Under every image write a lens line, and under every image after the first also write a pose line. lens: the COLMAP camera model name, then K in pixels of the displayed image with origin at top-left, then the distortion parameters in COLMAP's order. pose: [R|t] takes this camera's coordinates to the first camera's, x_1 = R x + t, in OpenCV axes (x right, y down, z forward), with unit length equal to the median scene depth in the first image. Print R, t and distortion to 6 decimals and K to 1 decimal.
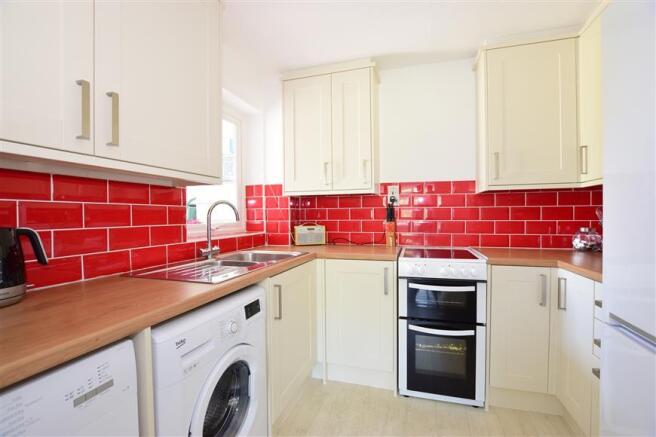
lens RADIAL K [[294.4, 0, 330.1], [0, 294.4, 219.0], [0, 0, 1]] dist [-0.005024, -0.000223]
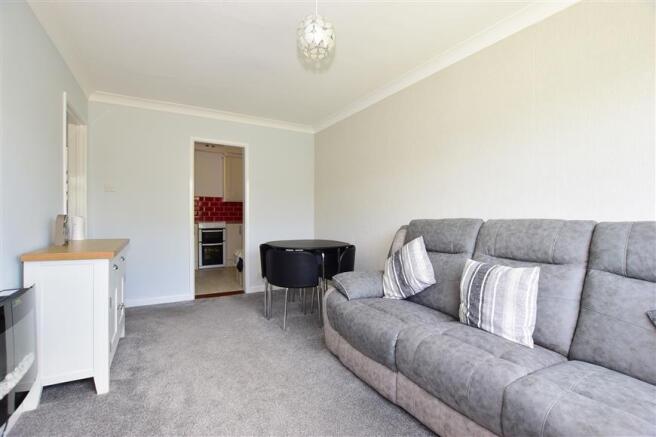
lens RADIAL K [[294.4, 0, 328.7], [0, 294.4, 219.8], [0, 0, 1]] dist [-0.005024, -0.000223]
pose [[0.689059, -0.005612, 0.724683, -1.060489], [0.002117, 0.999981, 0.005732, 0.086267], [-0.724702, -0.002415, 0.689058, -2.104761]]
